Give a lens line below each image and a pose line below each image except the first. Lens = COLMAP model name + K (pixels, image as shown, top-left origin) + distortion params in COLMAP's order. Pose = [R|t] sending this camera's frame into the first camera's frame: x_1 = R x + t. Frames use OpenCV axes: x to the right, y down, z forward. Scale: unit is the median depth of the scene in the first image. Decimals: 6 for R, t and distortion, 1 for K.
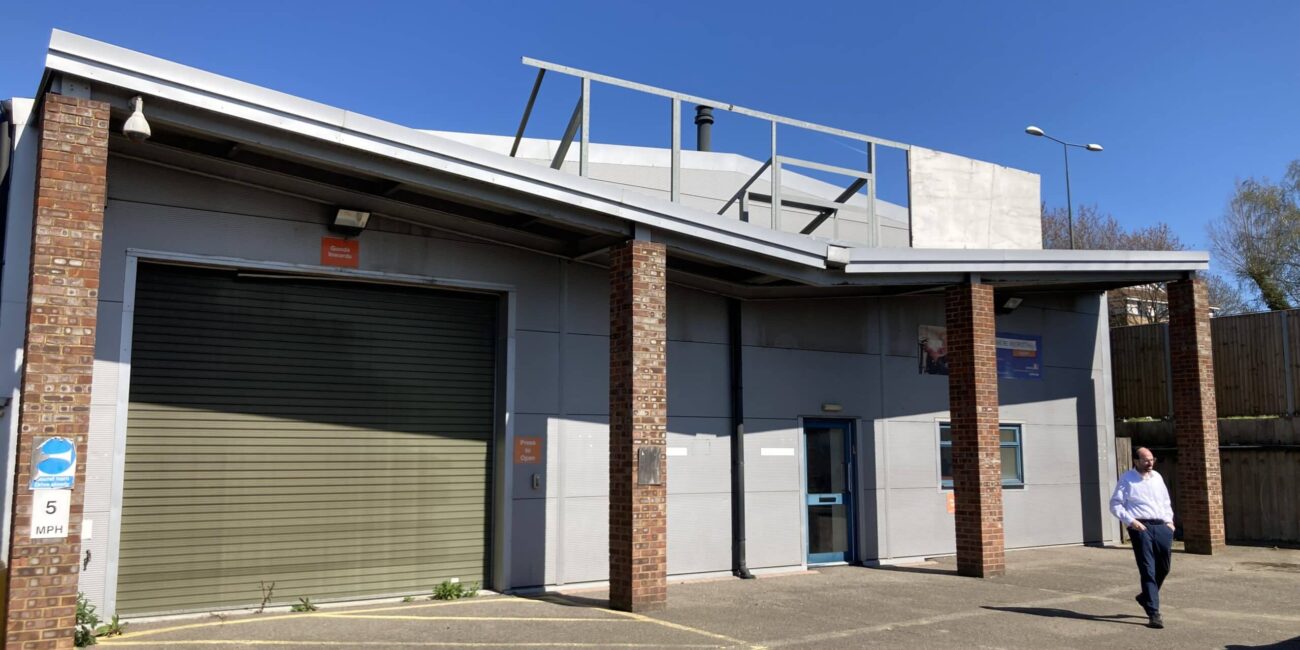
lens RADIAL K [[1210.3, 0, 650.0], [0, 1210.3, 325.0], [0, 0, 1]] dist [0.040843, -0.014067]
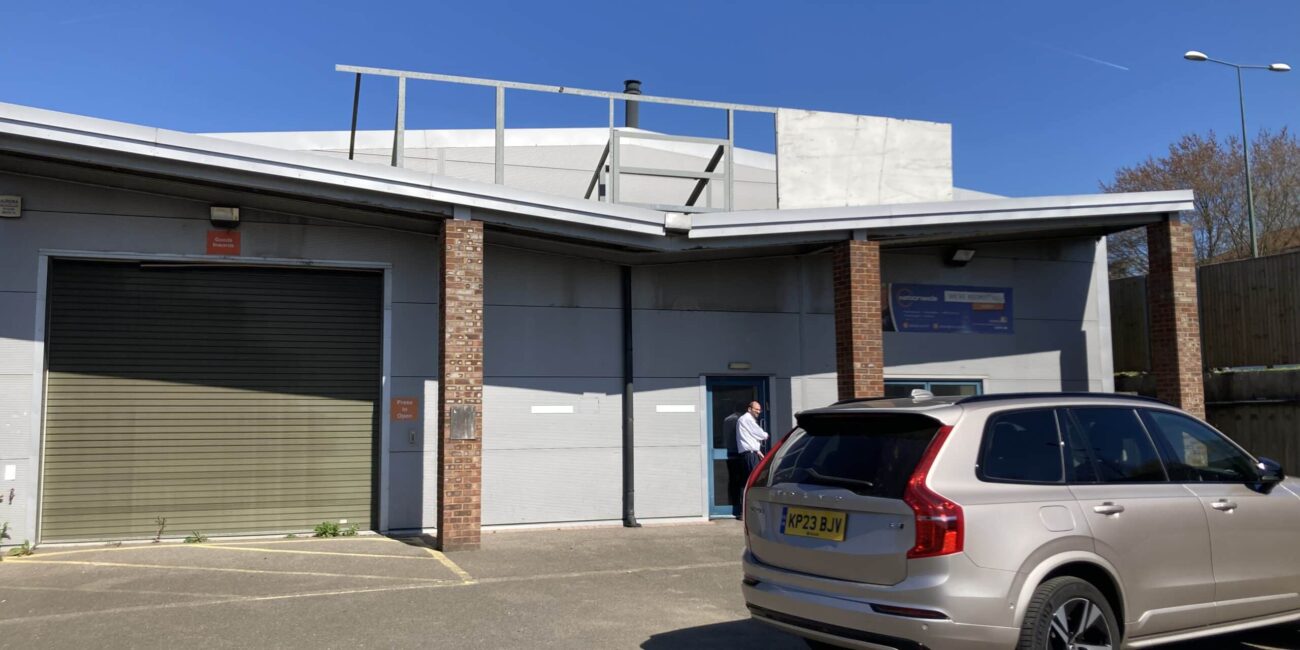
lens RADIAL K [[1210.3, 0, 650.0], [0, 1210.3, 325.0], [0, 0, 1]] dist [0.040843, -0.014067]
pose [[0.953515, -0.024622, -0.300337, 0.422801], [0.035252, 0.998927, 0.030025, -0.000577], [0.299276, -0.039217, 0.953360, -0.006774]]
